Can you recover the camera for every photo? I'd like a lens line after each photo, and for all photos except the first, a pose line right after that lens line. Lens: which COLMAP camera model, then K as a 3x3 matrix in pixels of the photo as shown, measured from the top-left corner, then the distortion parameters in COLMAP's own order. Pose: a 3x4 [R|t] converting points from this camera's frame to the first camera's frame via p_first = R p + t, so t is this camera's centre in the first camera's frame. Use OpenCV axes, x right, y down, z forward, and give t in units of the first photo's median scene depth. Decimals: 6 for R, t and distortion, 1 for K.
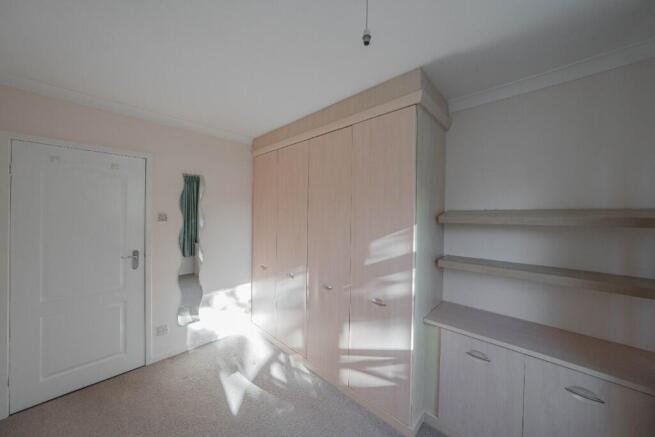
lens RADIAL K [[228.4, 0, 326.7], [0, 228.4, 215.3], [0, 0, 1]] dist [-0.017438, 0.000096]
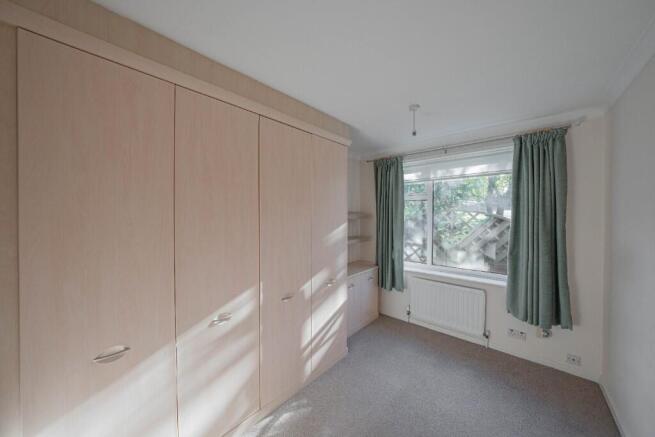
lens RADIAL K [[228.4, 0, 326.7], [0, 228.4, 215.3], [0, 0, 1]] dist [-0.017438, 0.000096]
pose [[-0.036660, -0.016776, 0.999187, -1.002008], [-0.001151, 0.999859, 0.016745, -0.024293], [-0.999327, -0.000536, -0.036674, 0.980662]]
